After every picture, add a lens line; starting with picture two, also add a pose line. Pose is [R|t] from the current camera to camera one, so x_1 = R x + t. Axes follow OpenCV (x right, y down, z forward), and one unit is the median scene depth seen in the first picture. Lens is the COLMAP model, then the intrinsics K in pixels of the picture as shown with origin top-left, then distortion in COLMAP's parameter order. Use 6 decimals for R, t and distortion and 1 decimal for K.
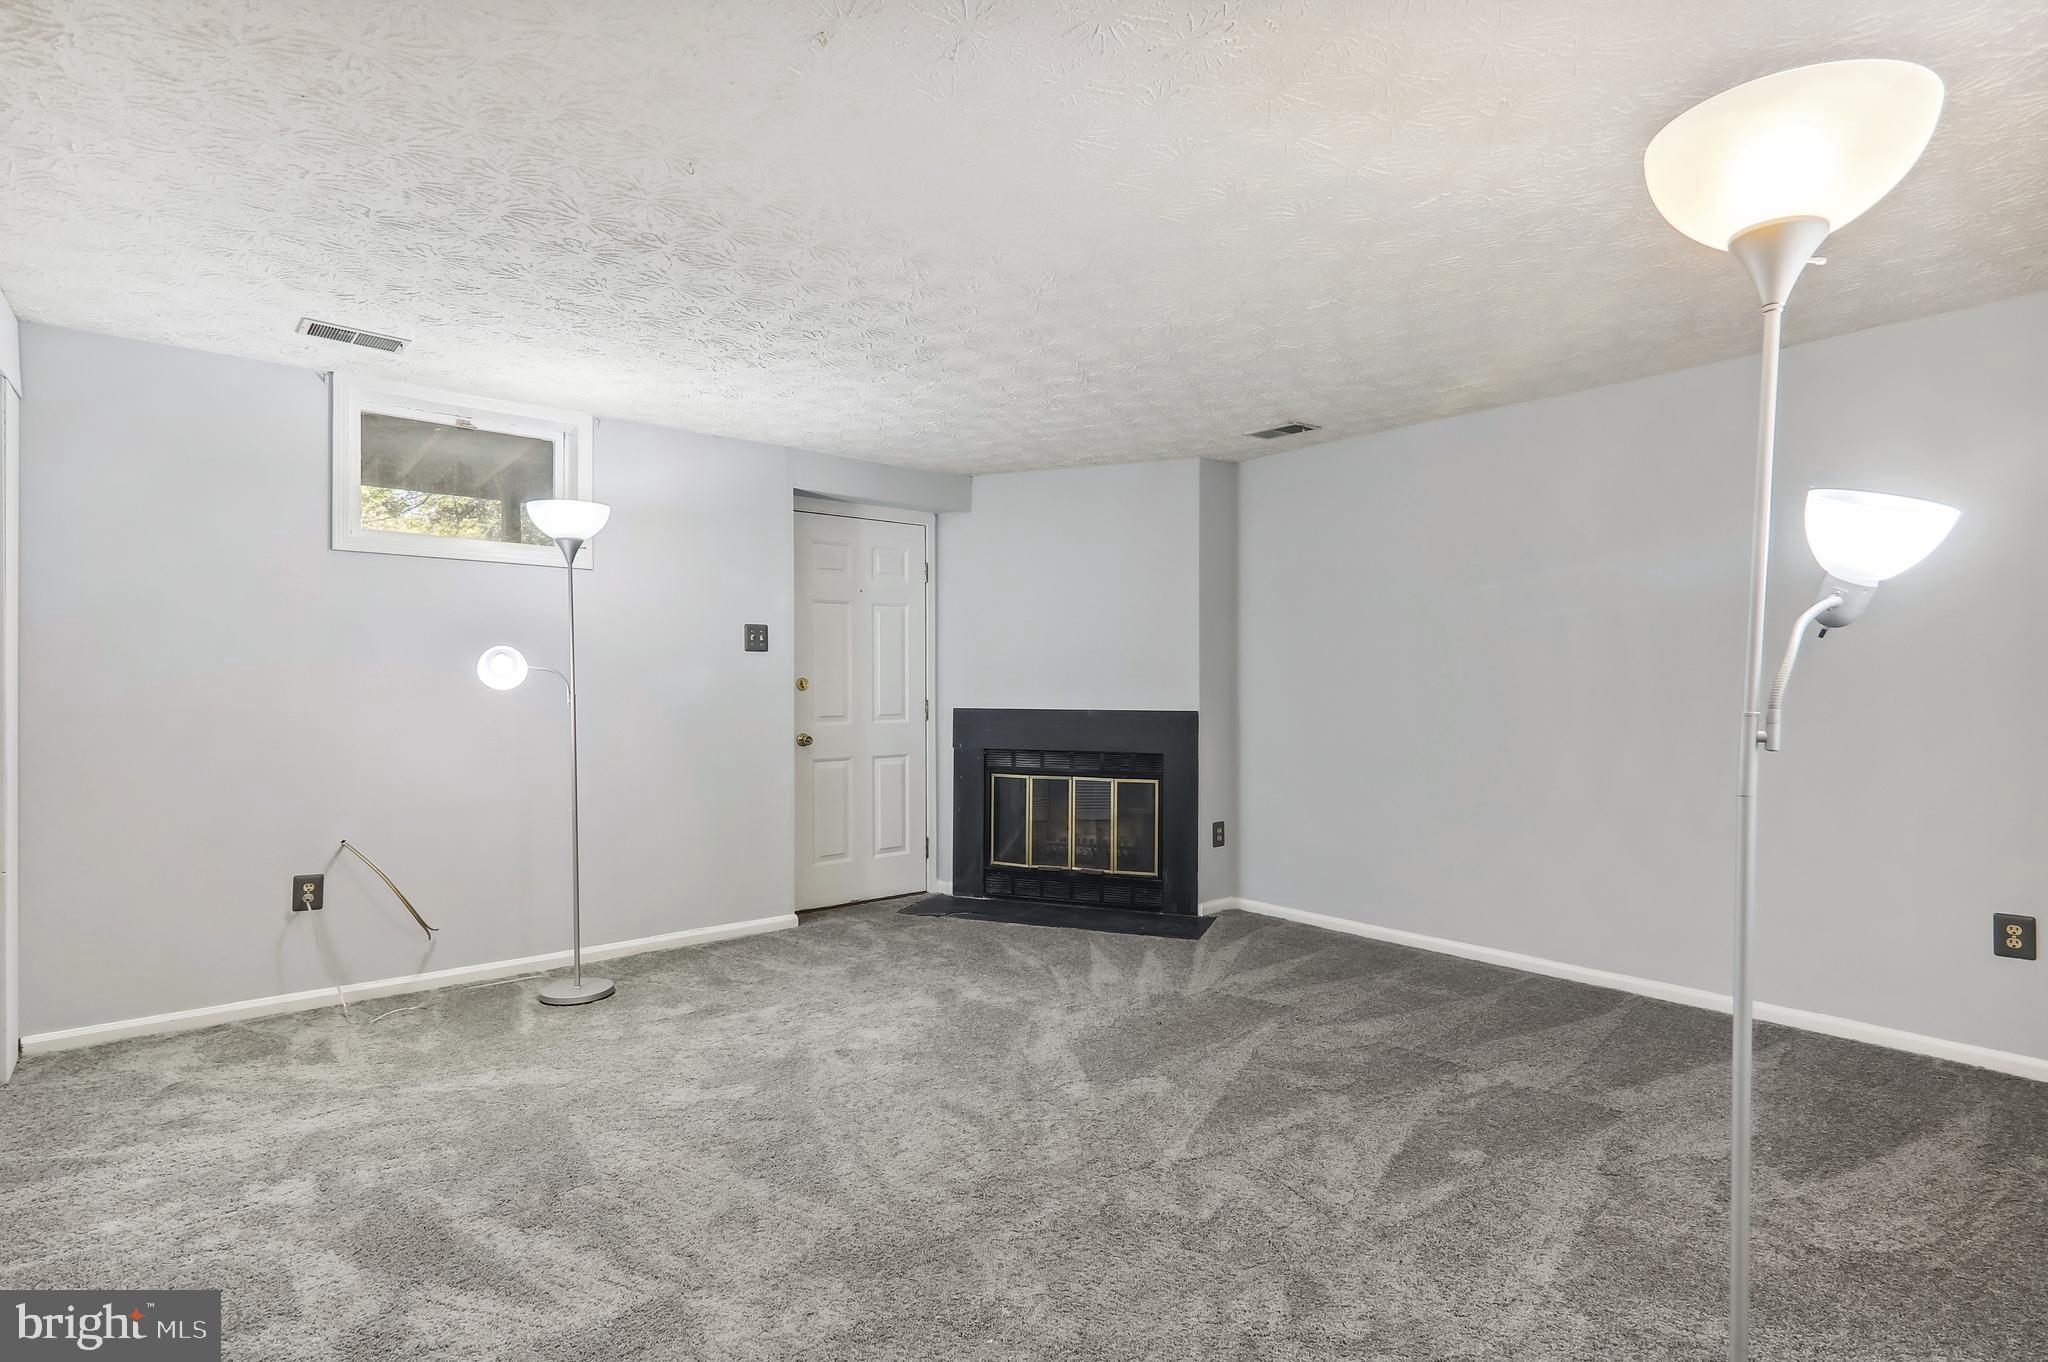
lens RADIAL K [[1009.1, 0, 1023.8], [0, 1009.1, 676.5], [0, 0, 1]] dist [0.000637, -0.000091]
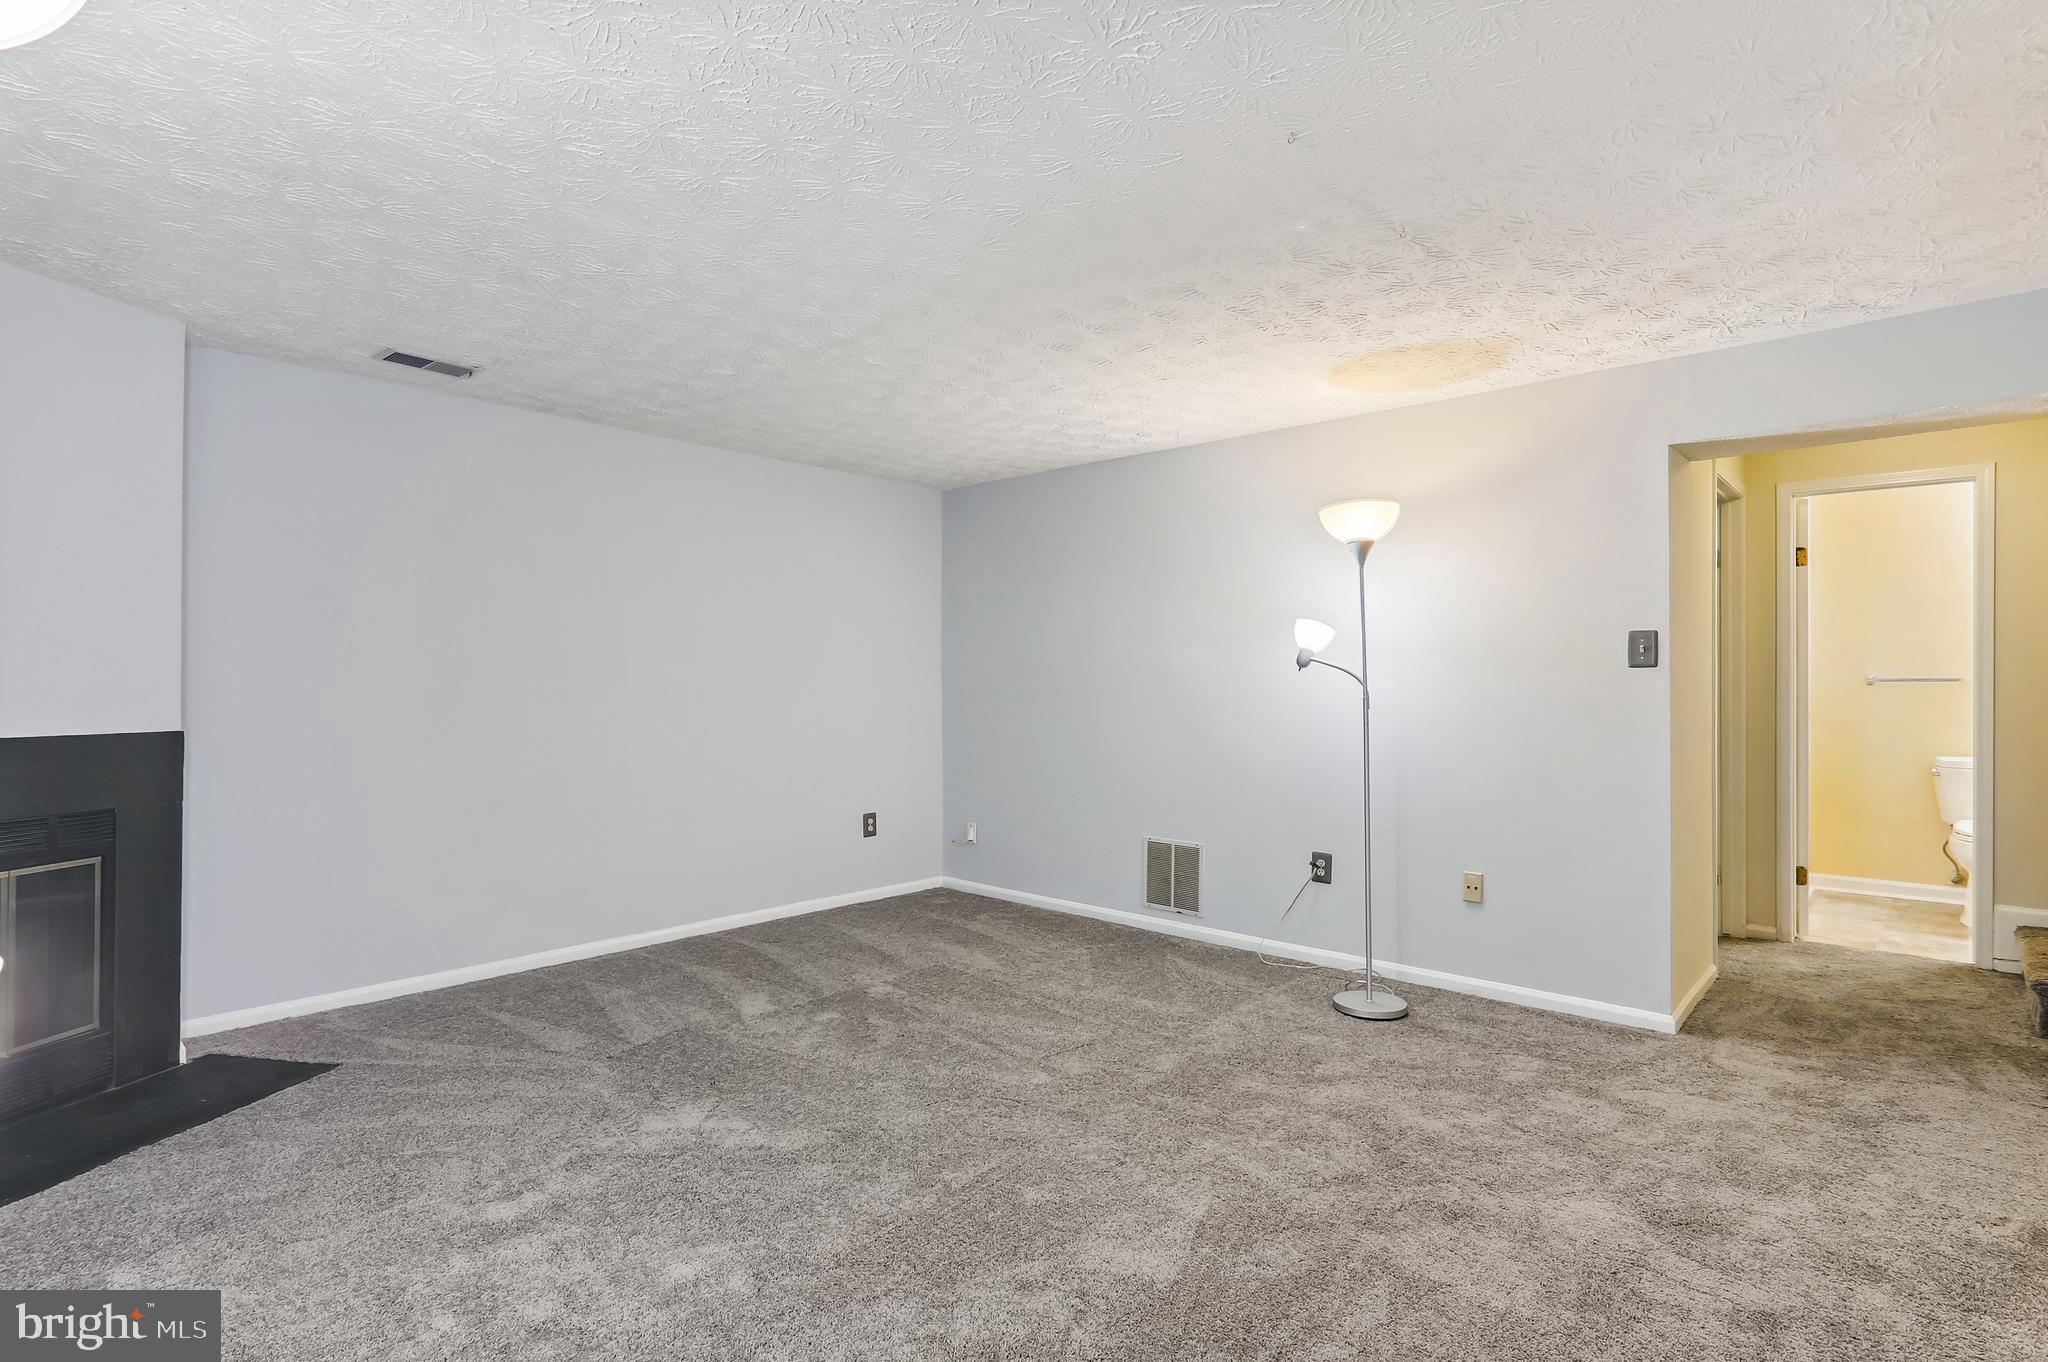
lens RADIAL K [[1009.1, 0, 1023.8], [0, 1009.1, 676.5], [0, 0, 1]] dist [0.000637, -0.000091]
pose [[-0.102246, 0.009202, 0.994717, -0.604765], [0.004545, 0.999951, -0.008784, 0.009378], [-0.994749, 0.003623, -0.102283, 0.671955]]
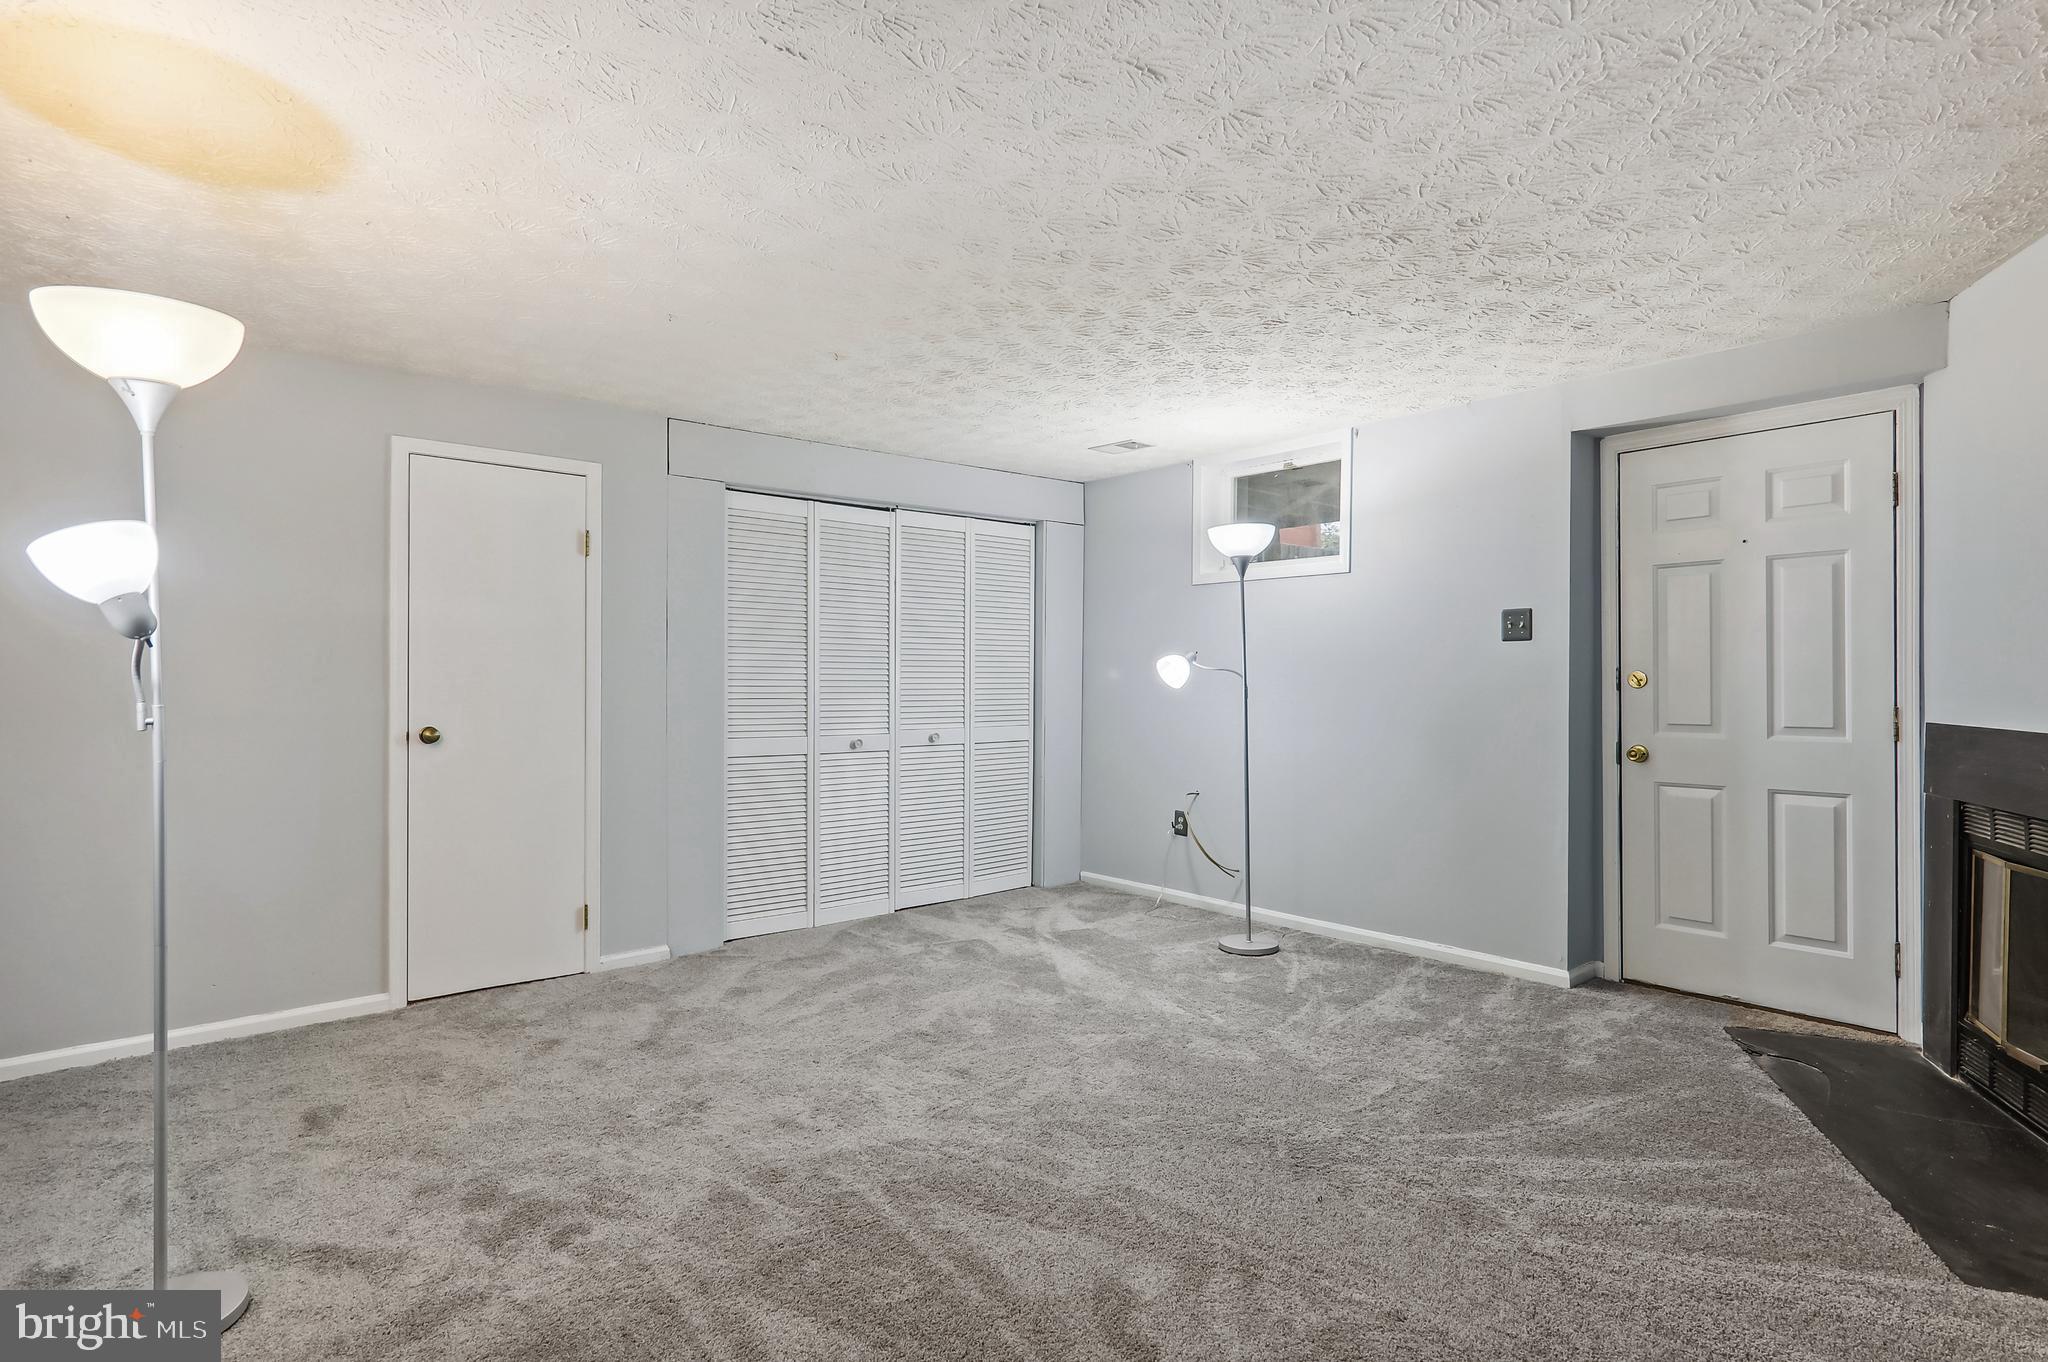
lens RADIAL K [[1009.1, 0, 1023.8], [0, 1009.1, 676.5], [0, 0, 1]] dist [0.000637, -0.000091]
pose [[0.024942, -0.003666, -0.999682, 0.639807], [0.009889, 0.999945, -0.003420, 0.004226], [0.999640, -0.009801, 0.024976, 0.646892]]
